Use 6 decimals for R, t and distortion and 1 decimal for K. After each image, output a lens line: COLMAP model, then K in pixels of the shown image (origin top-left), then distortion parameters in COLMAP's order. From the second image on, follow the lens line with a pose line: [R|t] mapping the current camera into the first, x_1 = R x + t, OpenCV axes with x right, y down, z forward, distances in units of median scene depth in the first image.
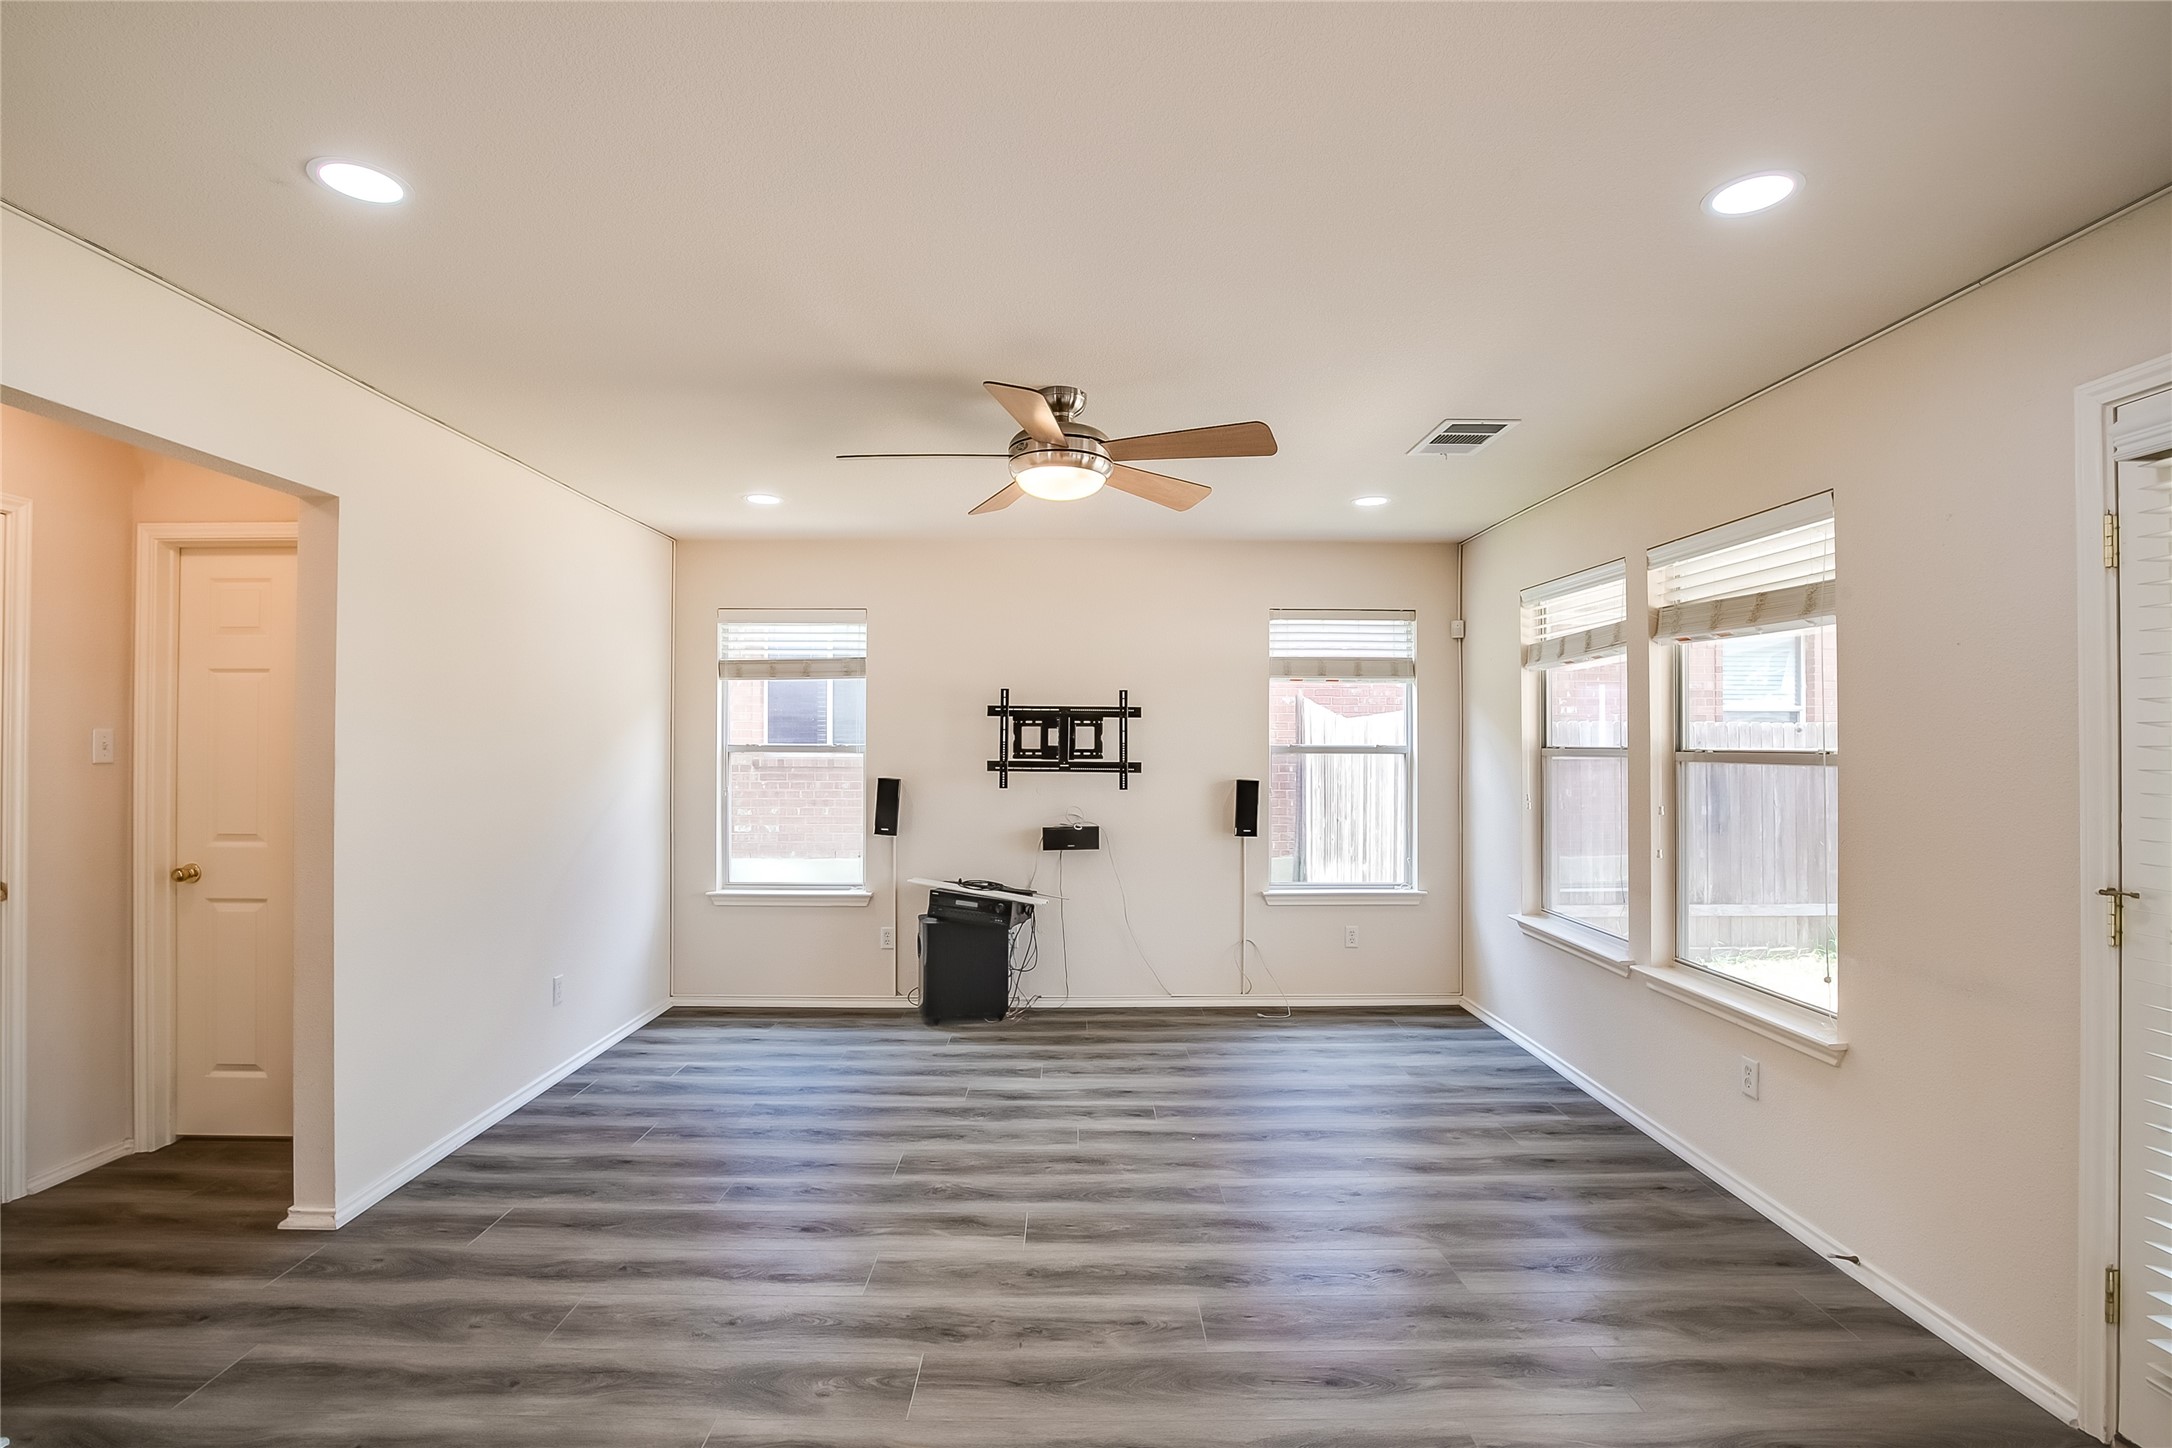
lens RADIAL K [[1034.8, 0, 1090.8], [0, 1034.8, 733.1], [0, 0, 1]] dist [-0.000107, -0.000007]
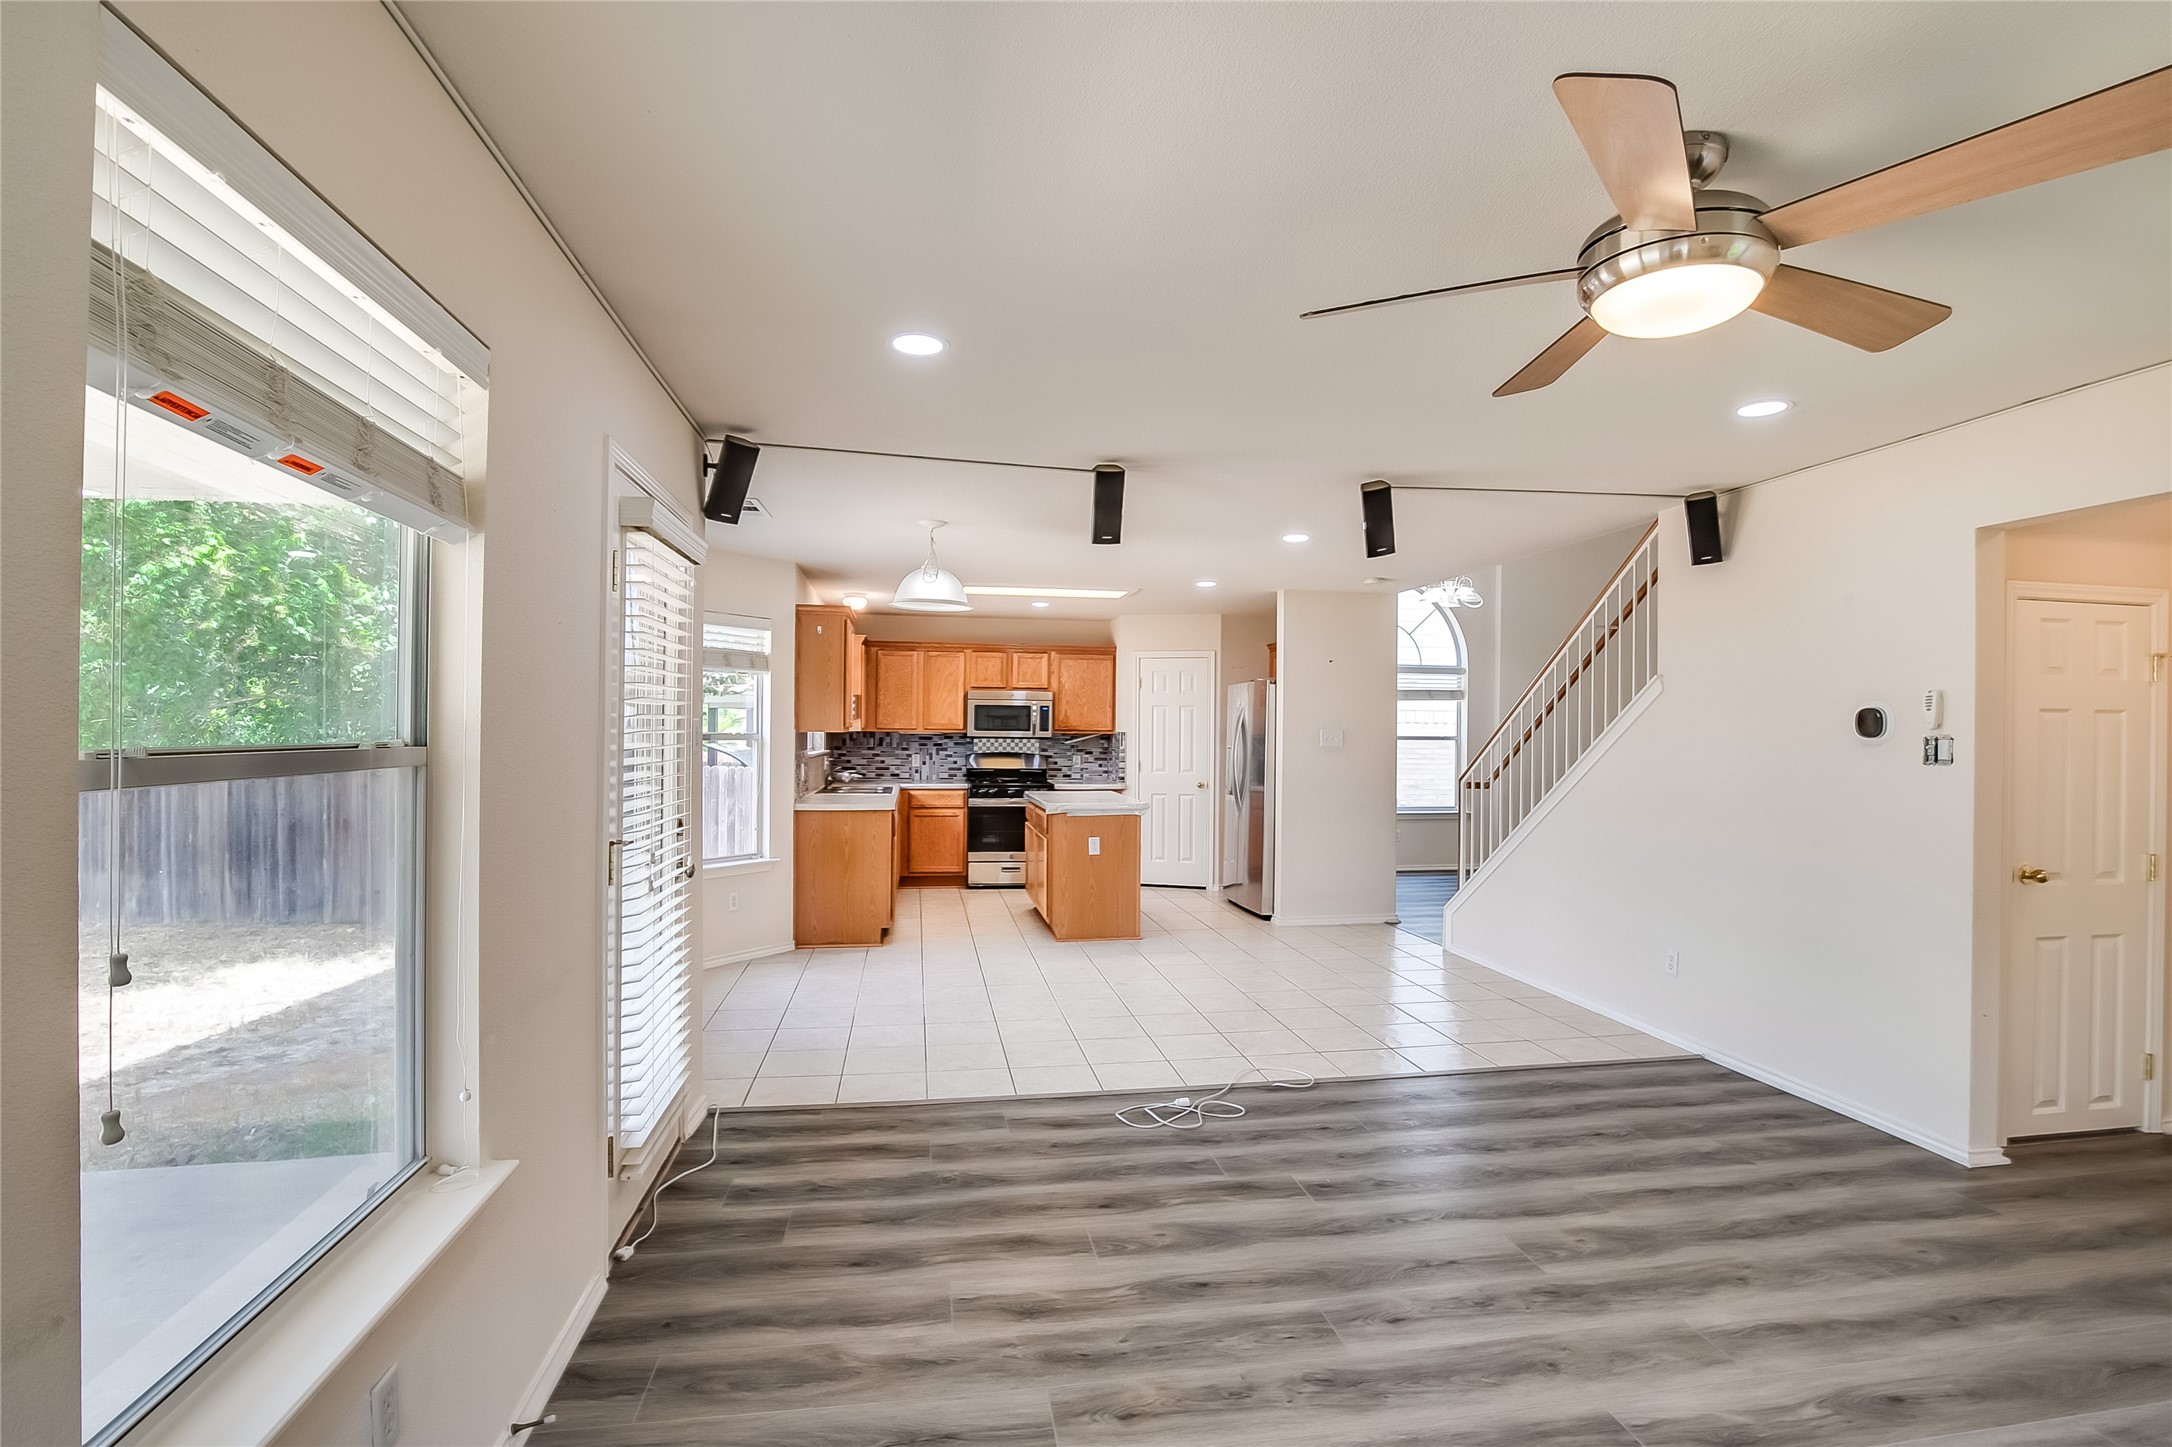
lens RADIAL K [[1034.8, 0, 1090.8], [0, 1034.8, 732.6], [0, 0, 1]] dist [-0.000107, -0.000007]
pose [[-0.988995, -0.018657, -0.146770, 0.495379], [-0.017863, 0.999818, -0.006723, 0.015461], [0.146868, -0.004027, -0.989148, 1.964397]]
